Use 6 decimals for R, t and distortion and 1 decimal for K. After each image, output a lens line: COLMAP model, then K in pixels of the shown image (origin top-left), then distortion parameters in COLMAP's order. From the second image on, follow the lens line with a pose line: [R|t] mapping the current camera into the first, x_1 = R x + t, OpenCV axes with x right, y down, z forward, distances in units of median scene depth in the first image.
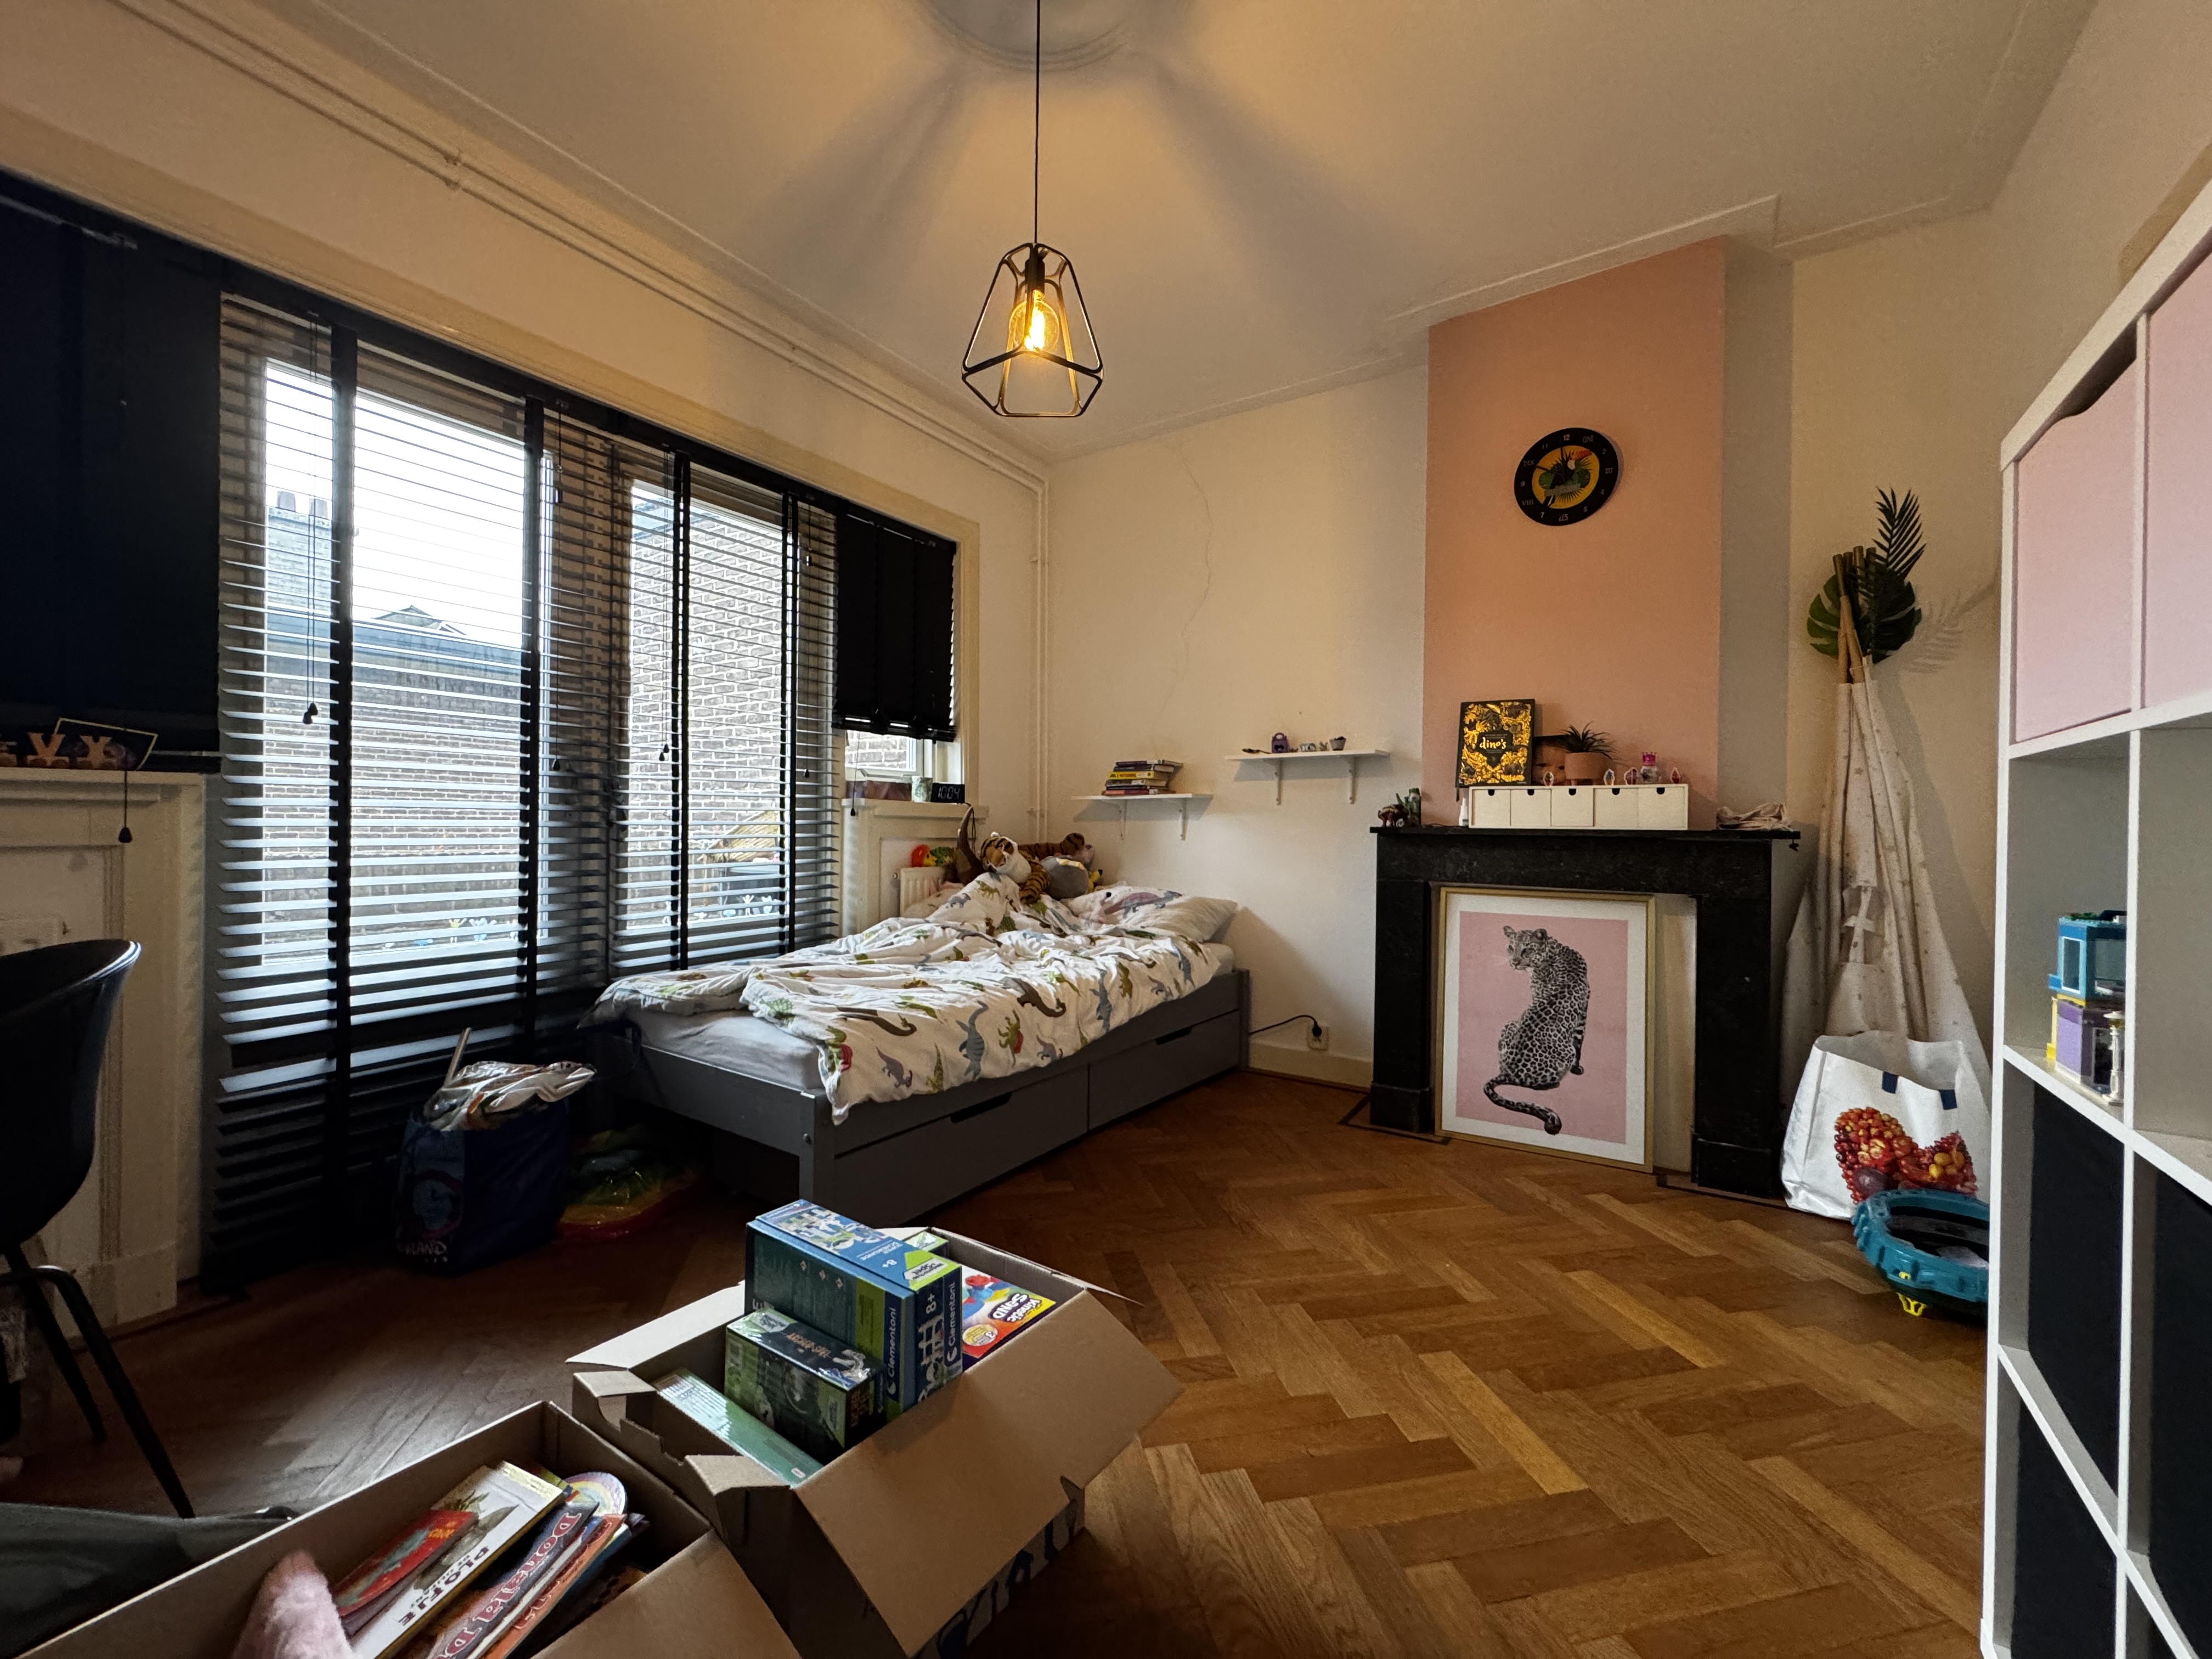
lens RADIAL K [[888.2, 0, 1099.3], [0, 888.2, 828.8], [0, 0, 1]] dist [0.000633, 0.000268]
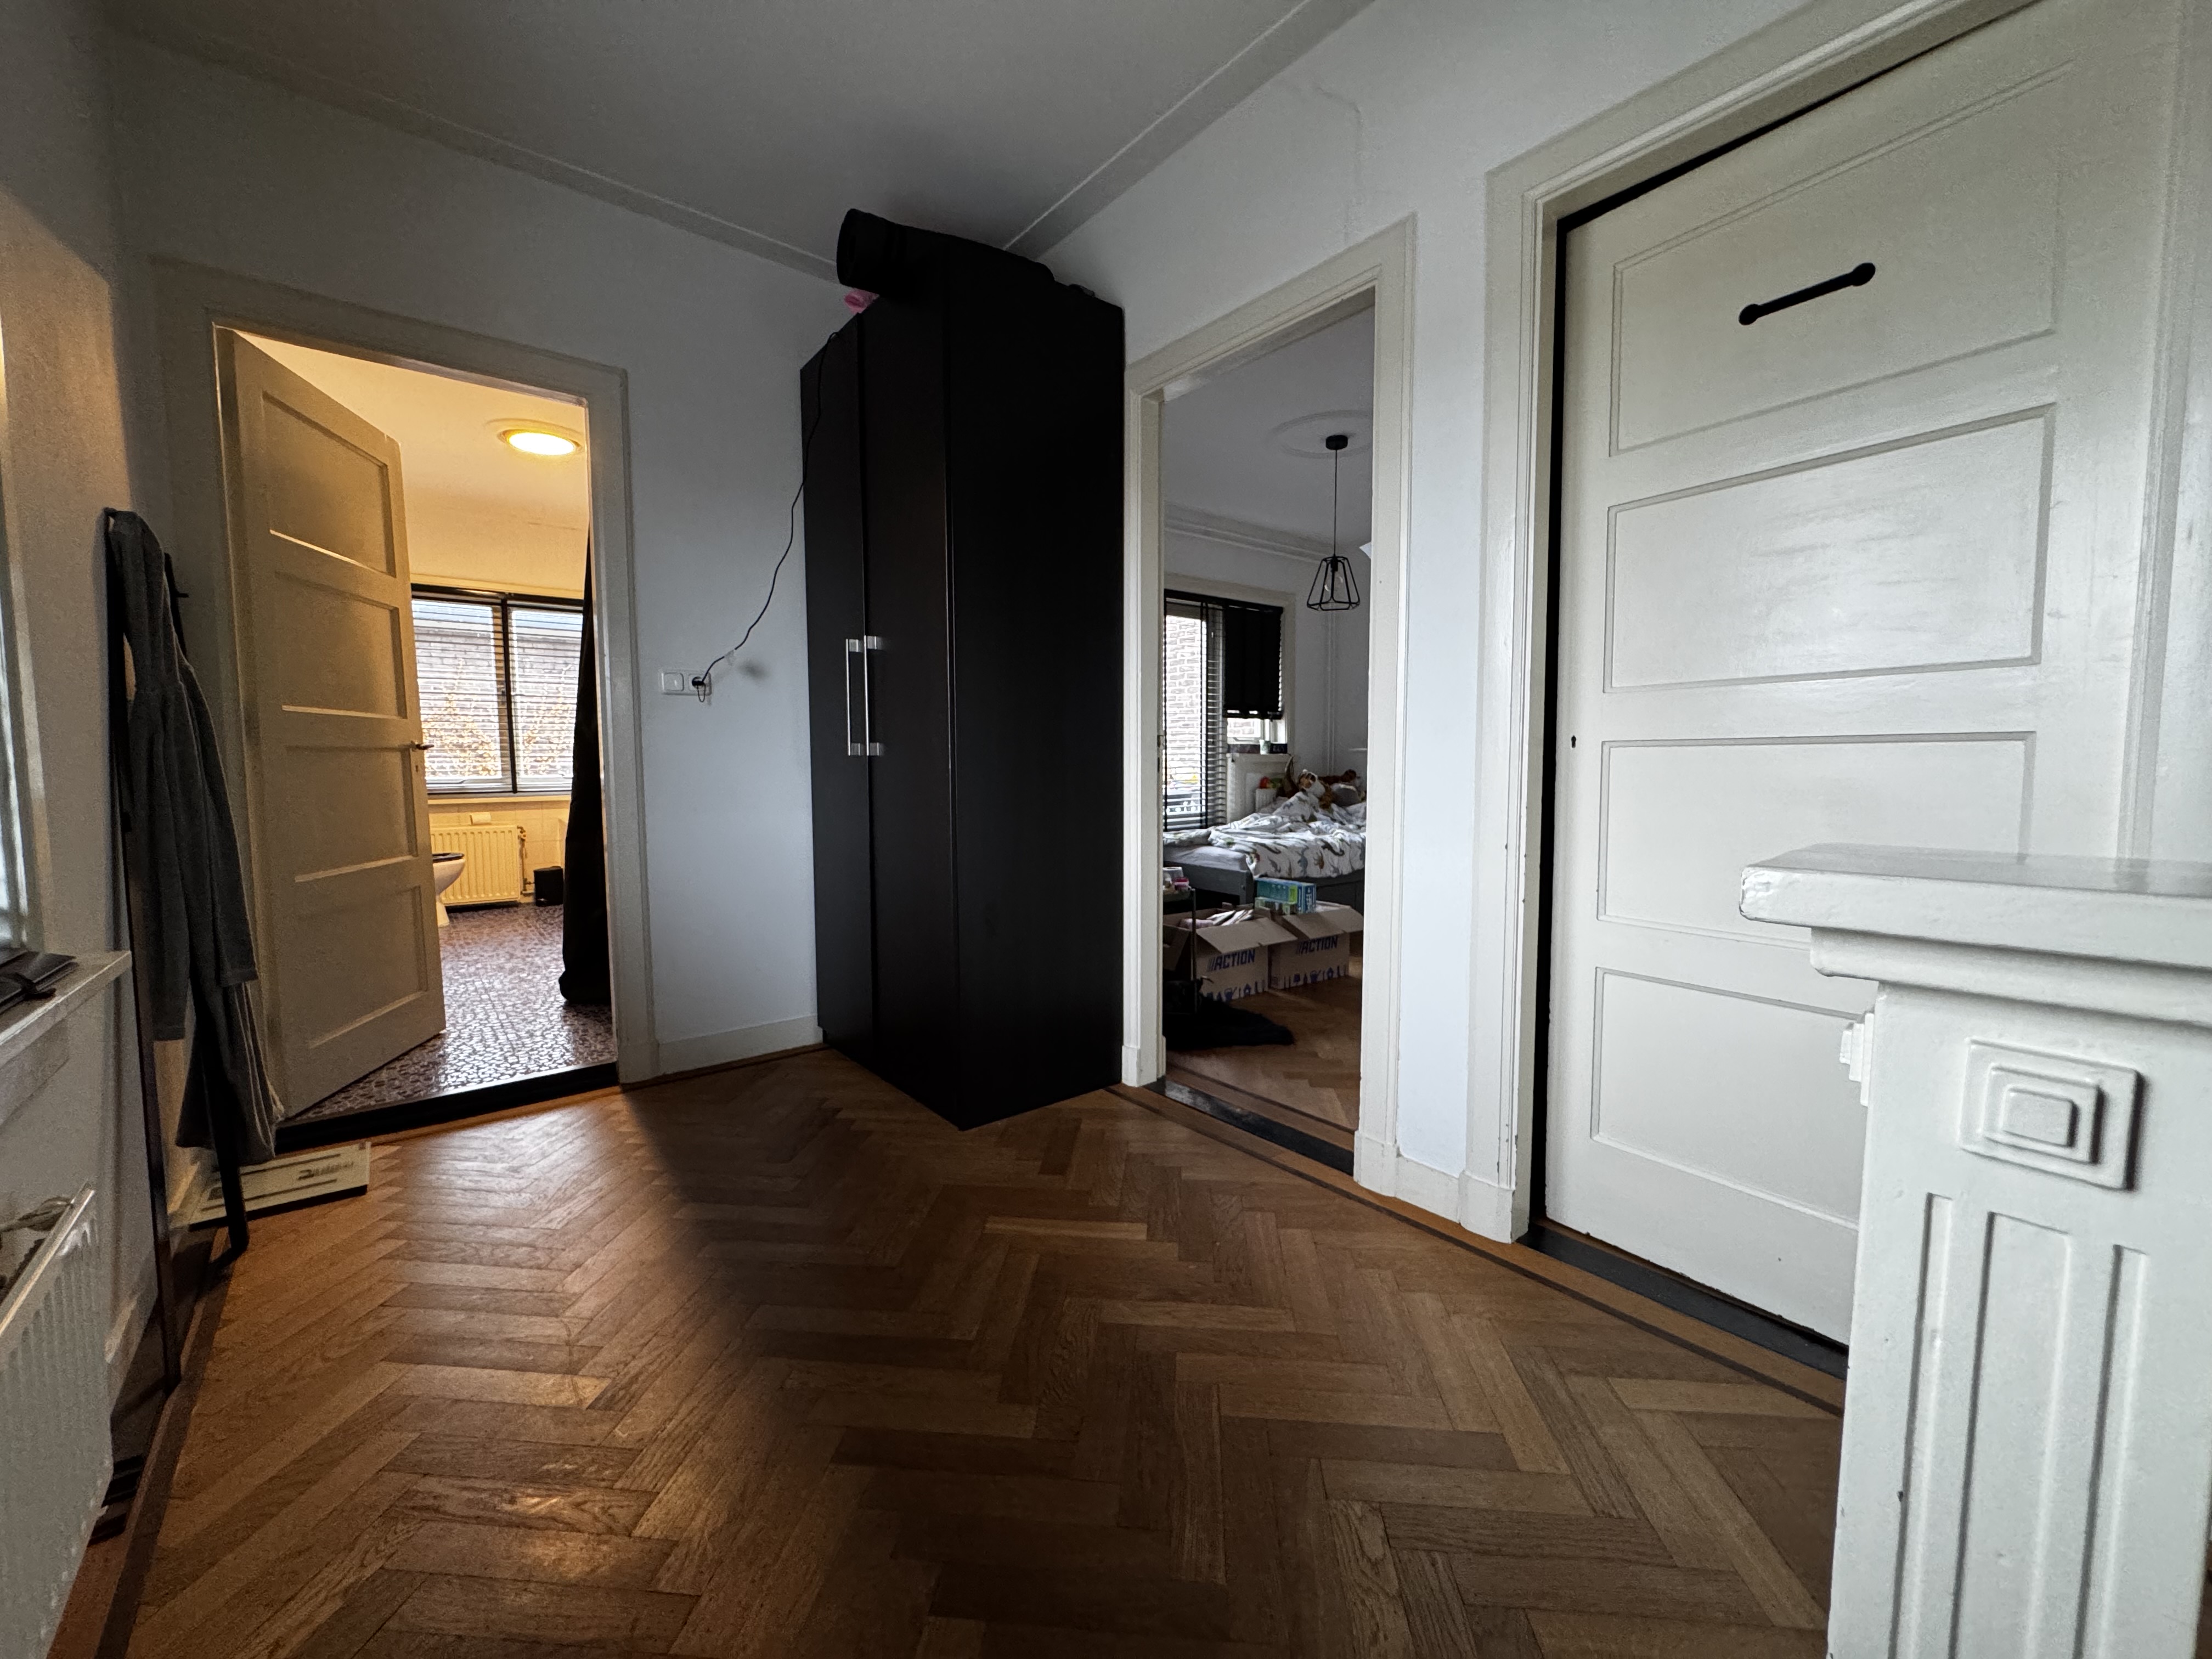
lens RADIAL K [[888.2, 0, 1099.3], [0, 888.2, 828.8], [0, 0, 1]] dist [0.000633, 0.000268]
pose [[0.953437, 0.010323, -0.301417, 0.033452], [0.011622, 0.997414, 0.070921, -0.010357], [0.301370, -0.071122, 0.950851, -0.937080]]
